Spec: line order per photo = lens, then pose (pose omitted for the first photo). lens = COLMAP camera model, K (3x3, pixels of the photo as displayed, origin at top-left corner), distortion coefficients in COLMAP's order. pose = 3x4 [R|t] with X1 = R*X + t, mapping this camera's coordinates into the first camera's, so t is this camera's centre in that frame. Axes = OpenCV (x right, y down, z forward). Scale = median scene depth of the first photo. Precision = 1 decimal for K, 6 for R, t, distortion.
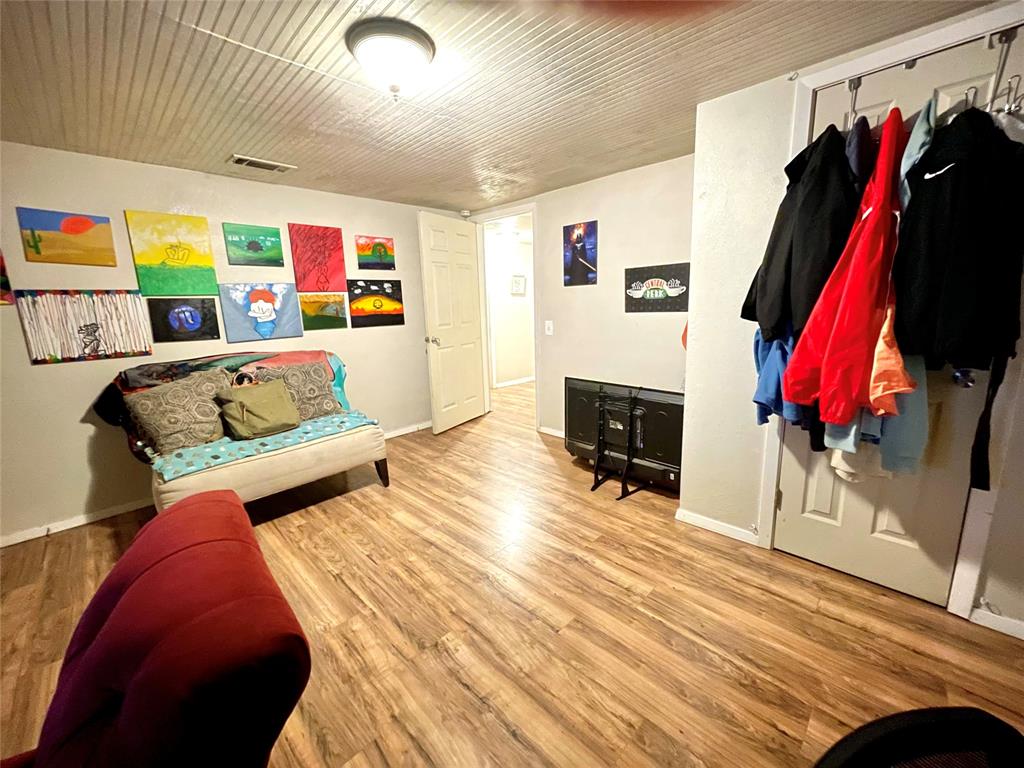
lens RADIAL K [[407.2, 0, 506.5], [0, 407.2, 380.4], [0, 0, 1]] dist [-0.006782, -0.000162]
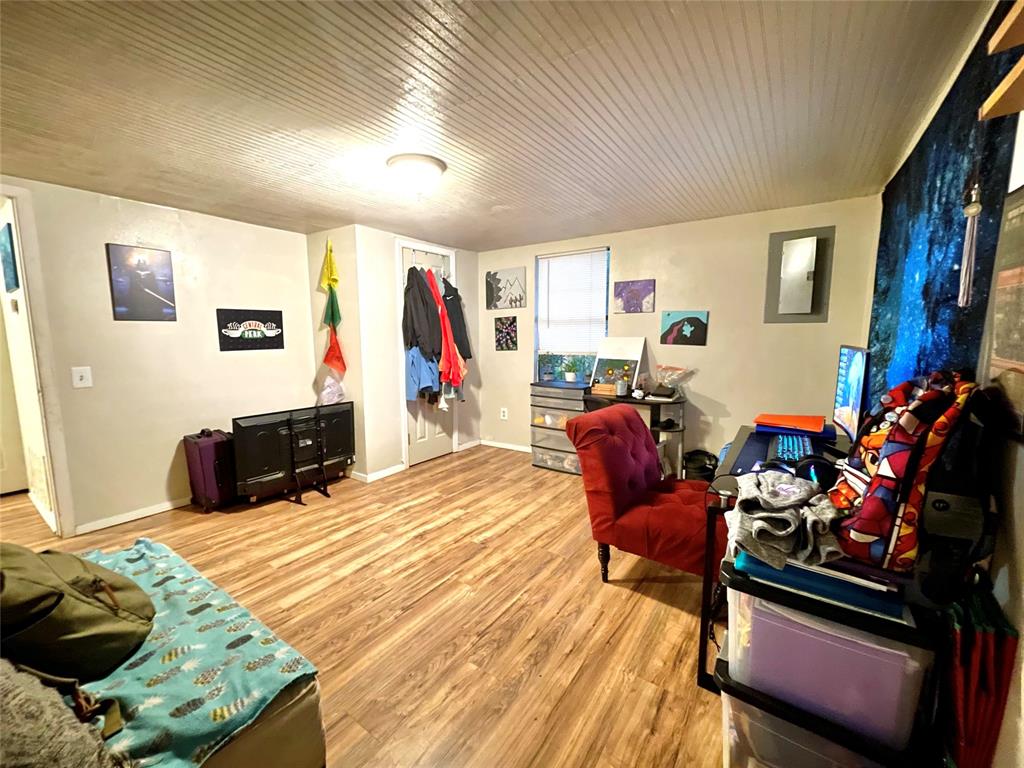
lens RADIAL K [[407.2, 0, 506.5], [0, 407.2, 380.4], [0, 0, 1]] dist [-0.006782, -0.000162]
pose [[-0.154427, -0.083891, 0.984436, -1.215695], [0.191045, 0.975048, 0.113060, -0.110700], [-0.969358, 0.205531, -0.134547, 0.687145]]
